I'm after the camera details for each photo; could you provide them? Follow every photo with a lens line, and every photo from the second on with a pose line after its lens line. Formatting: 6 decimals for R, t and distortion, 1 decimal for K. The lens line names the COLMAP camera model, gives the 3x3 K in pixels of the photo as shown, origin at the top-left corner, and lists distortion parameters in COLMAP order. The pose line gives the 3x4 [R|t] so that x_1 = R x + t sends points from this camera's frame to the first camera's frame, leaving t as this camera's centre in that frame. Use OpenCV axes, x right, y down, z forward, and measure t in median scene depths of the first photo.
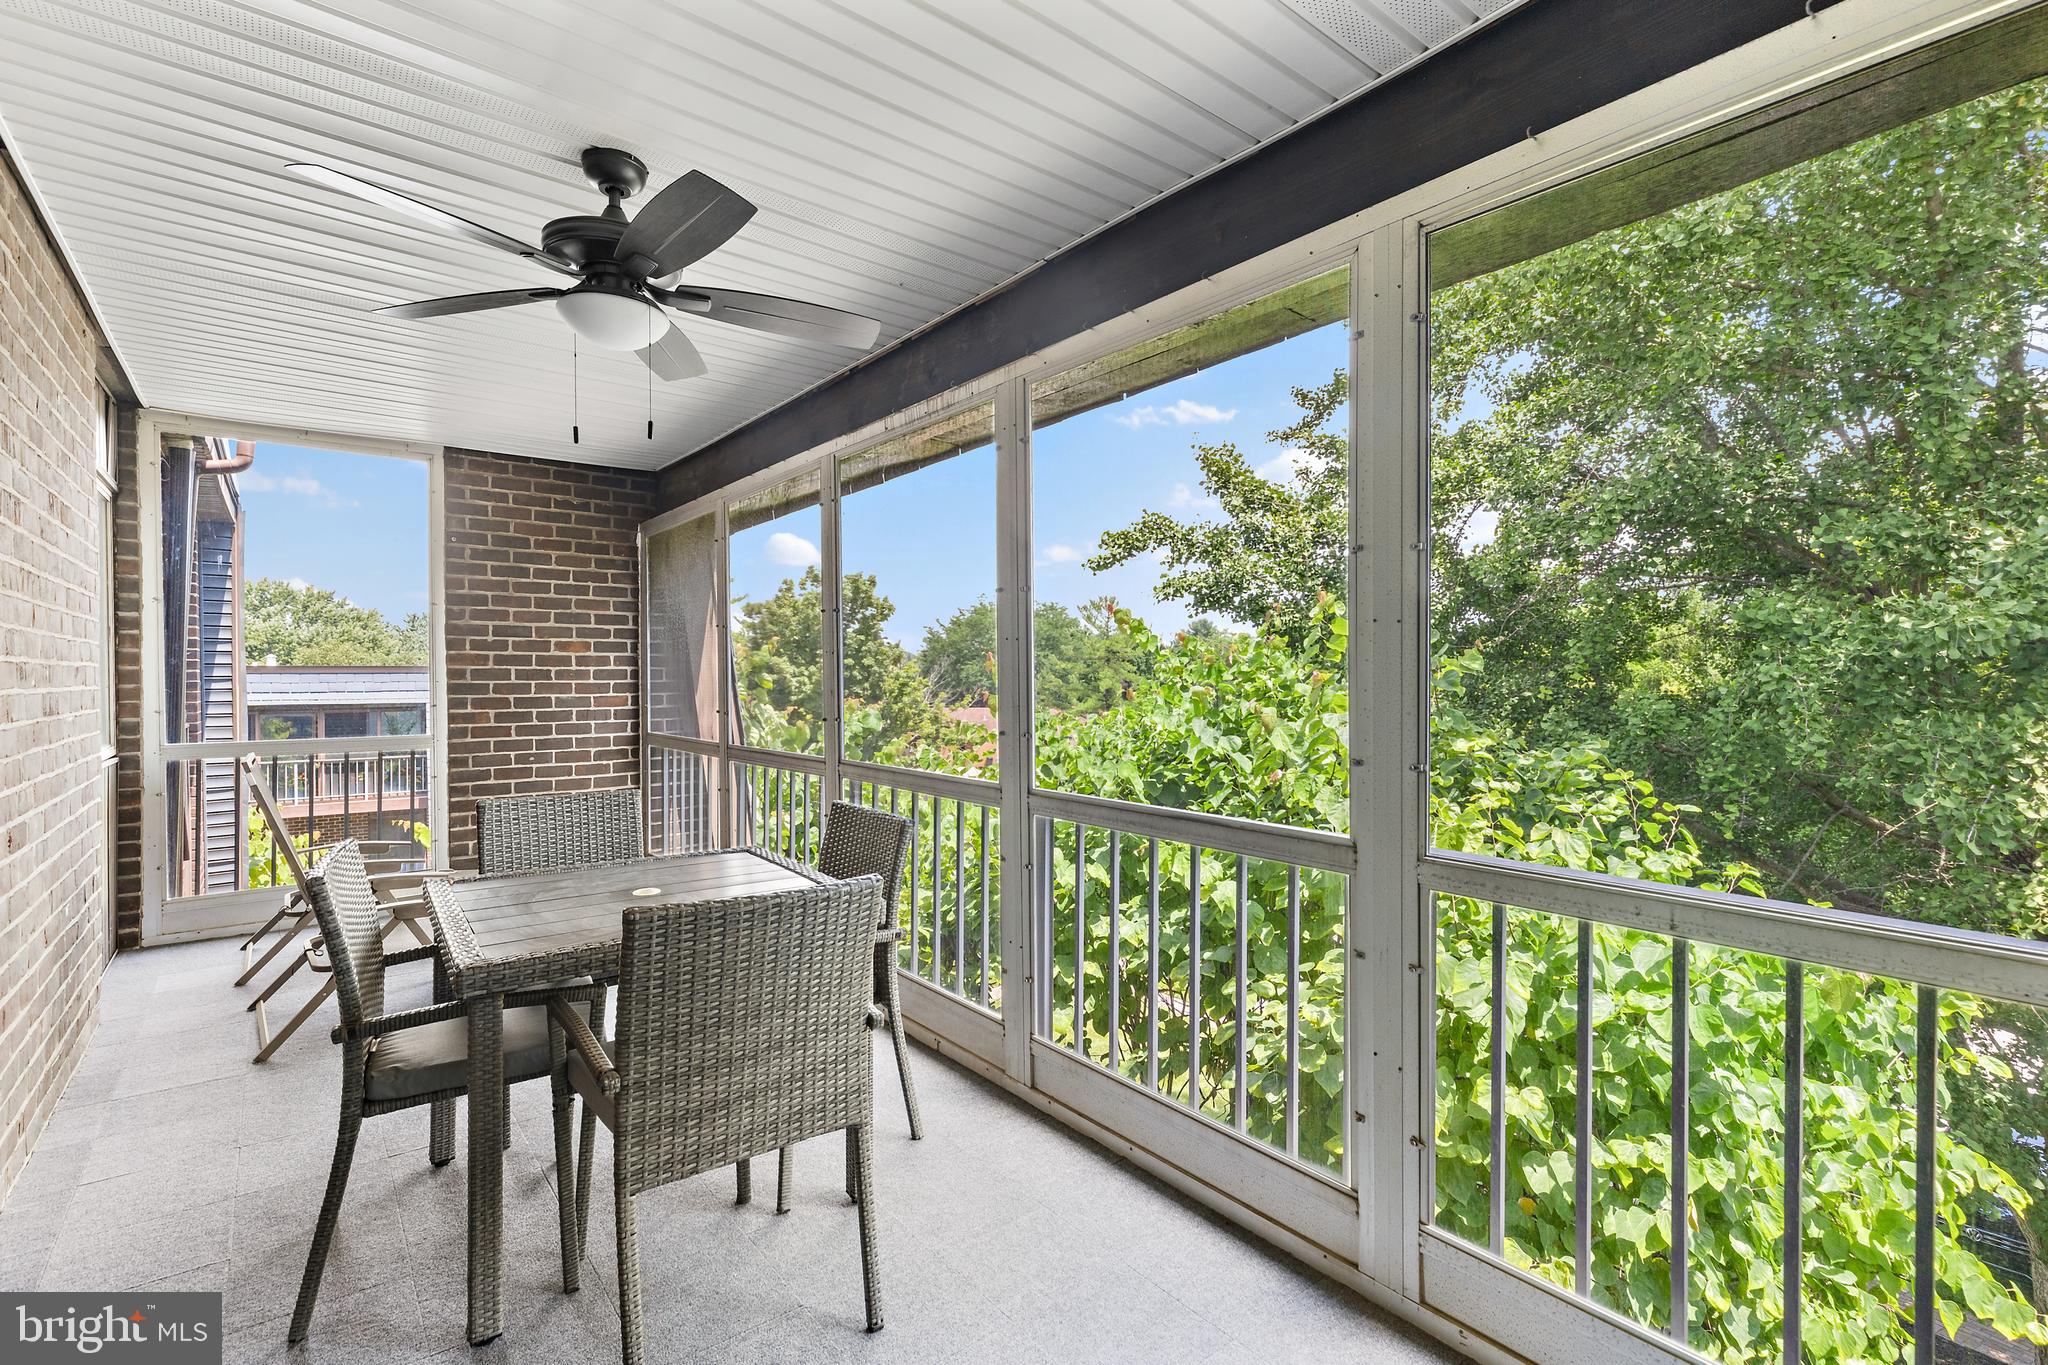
lens RADIAL K [[926.6, 0, 1026.9], [0, 926.6, 684.5], [0, 0, 1]] dist [0.005520, -0.001309]
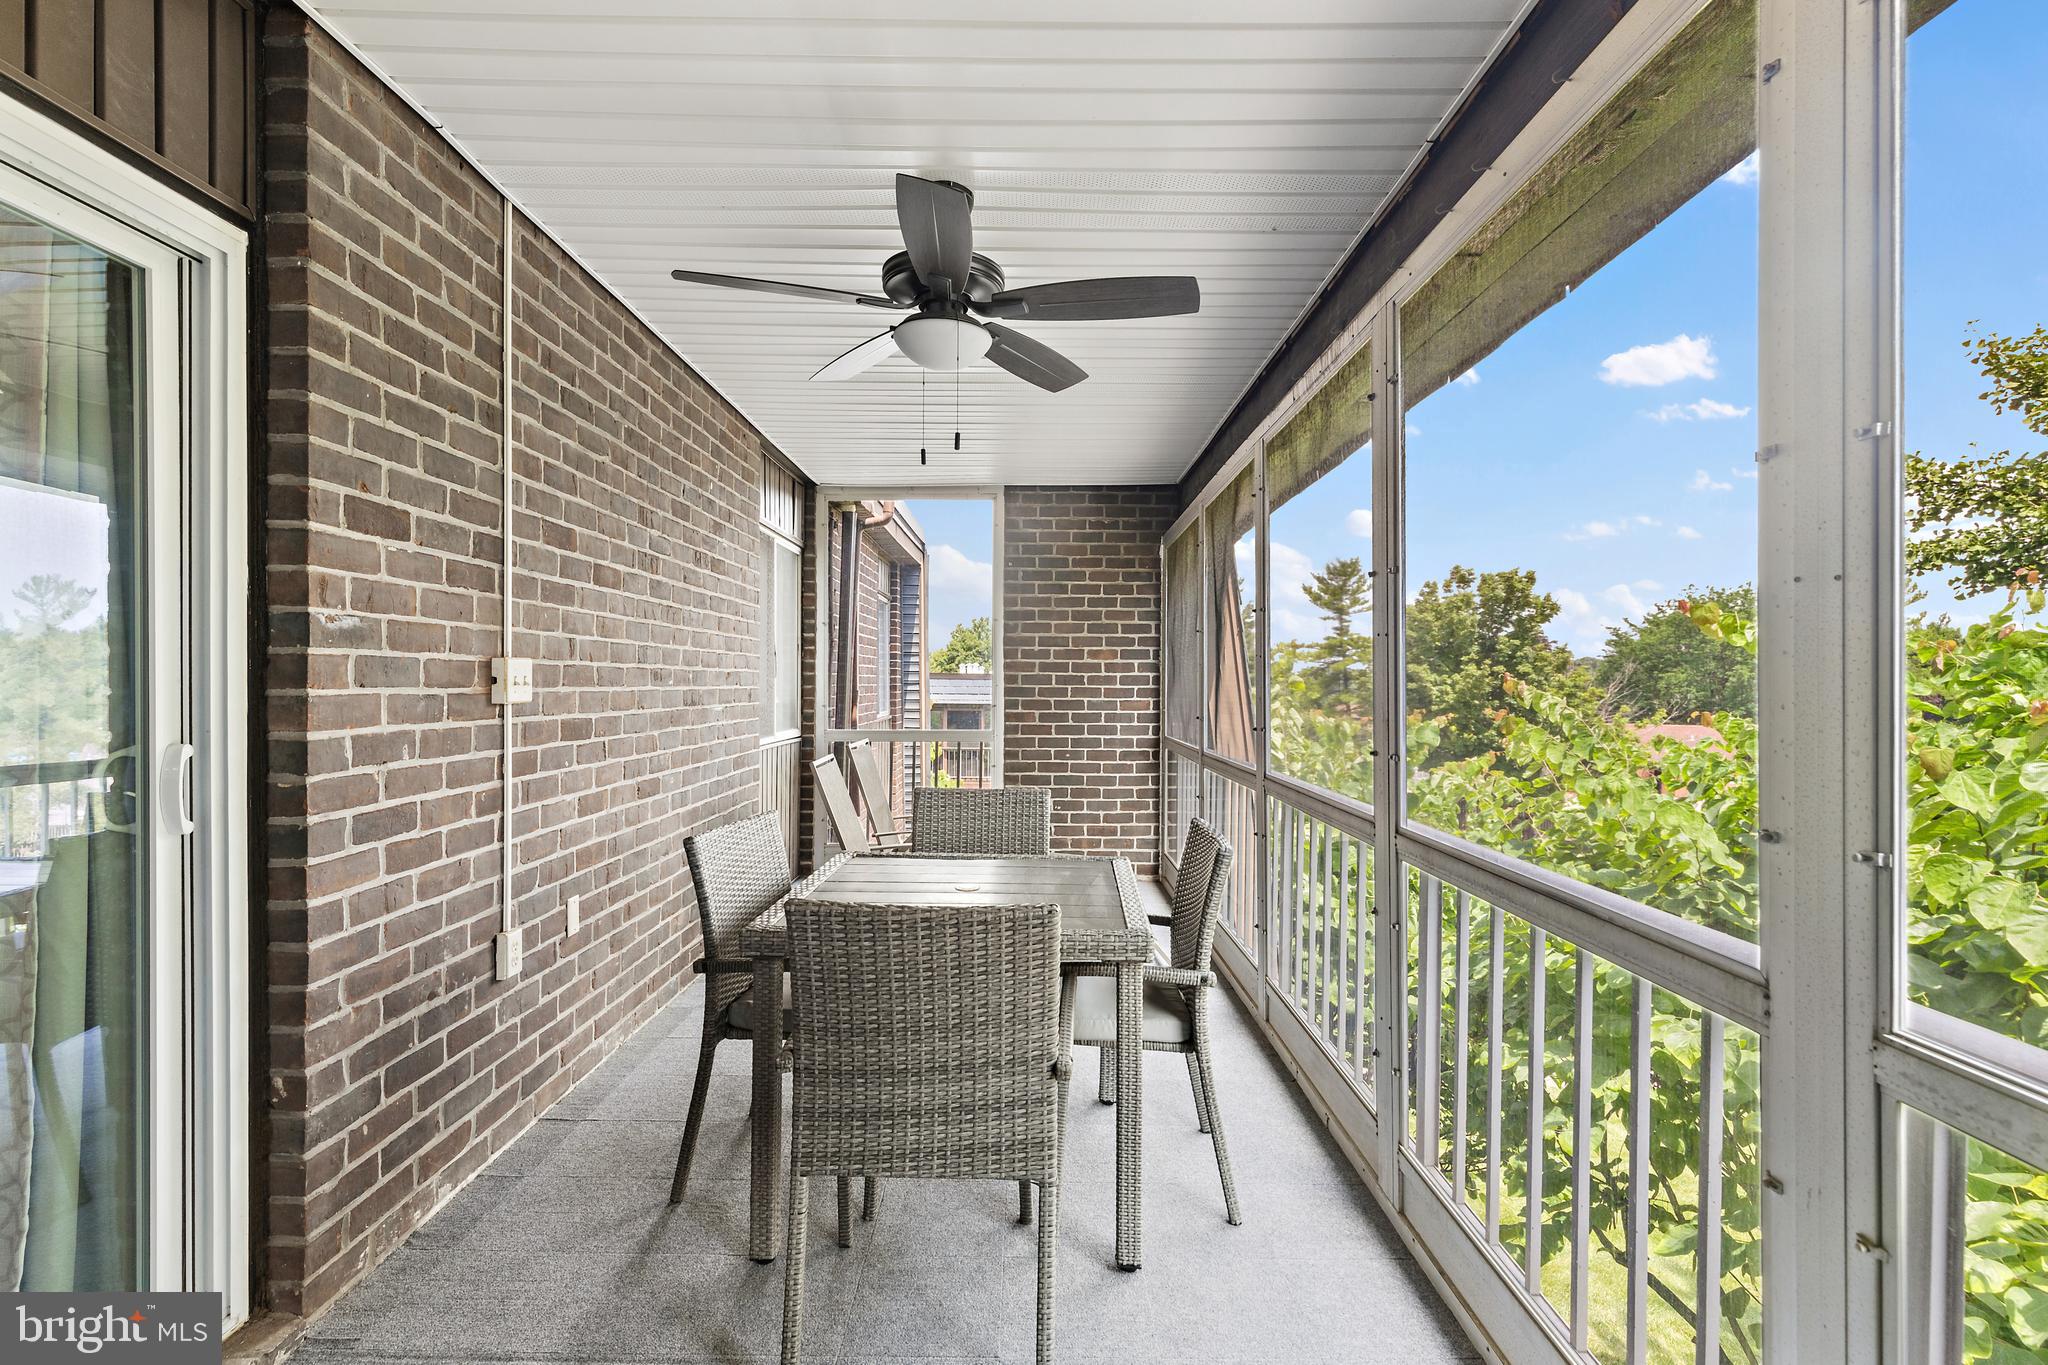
lens RADIAL K [[926.6, 0, 1033.4], [0, 926.6, 683.2], [0, 0, 1]] dist [0.005520, -0.001309]
pose [[0.781497, 0.005719, -0.623883, 0.125304], [-0.012062, 0.999910, -0.005944, 0.000234], [0.623793, 0.012171, 0.781495, 0.100837]]
